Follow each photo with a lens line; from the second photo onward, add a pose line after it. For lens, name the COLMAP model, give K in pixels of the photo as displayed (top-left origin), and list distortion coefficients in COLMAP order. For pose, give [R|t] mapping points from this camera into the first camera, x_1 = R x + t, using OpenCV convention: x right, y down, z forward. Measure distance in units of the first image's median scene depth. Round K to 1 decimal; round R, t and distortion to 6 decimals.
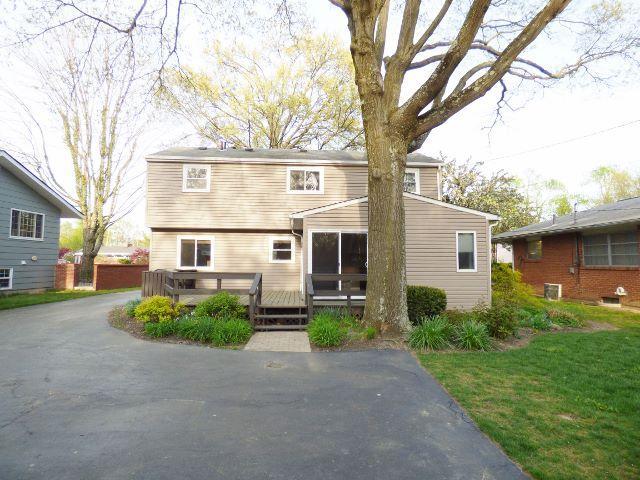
lens RADIAL K [[371.9, 0, 320.0], [0, 371.9, 240.0], [0, 0, 1]] dist [-0.004771, -0.001594]
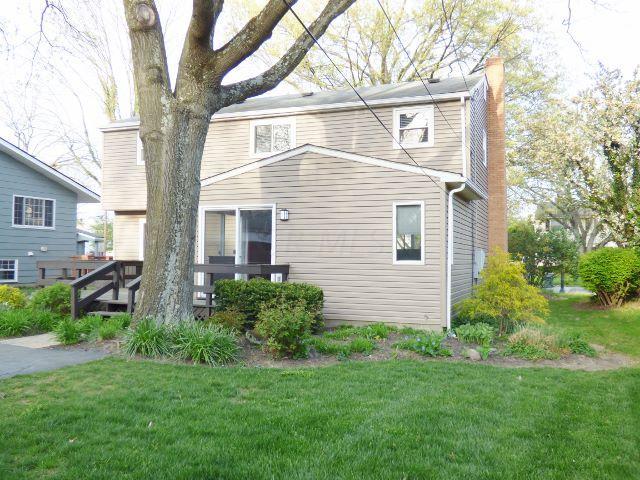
lens RADIAL K [[580.5, 0, 320.0], [0, 580.5, 240.0], [0, 0, 1]] dist [-0.053047, 0.001058]
pose [[0.907378, -0.008464, -0.420231, 0.504953], [0.017964, 0.999665, 0.018654, 0.015762], [0.419932, -0.024476, 0.907225, 0.023177]]
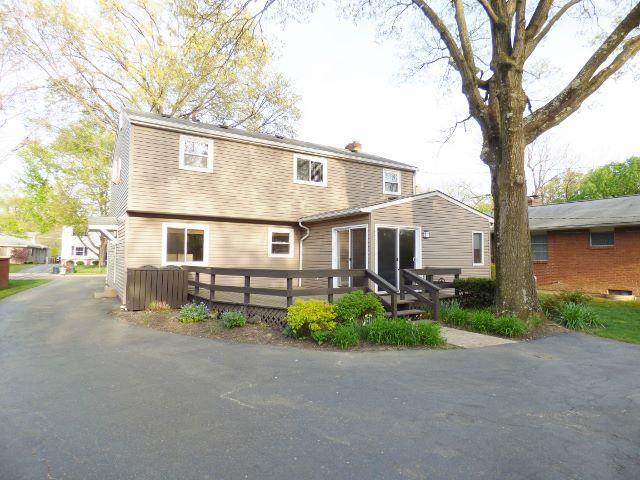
lens RADIAL K [[371.9, 0, 320.0], [0, 371.9, 240.0], [0, 0, 1]] dist [-0.004771, -0.001594]
pose [[0.881035, 0.020251, 0.472617, -0.461160], [-0.031691, 0.999366, 0.016256, 0.001152], [-0.471988, -0.029300, 0.881118, 0.141677]]
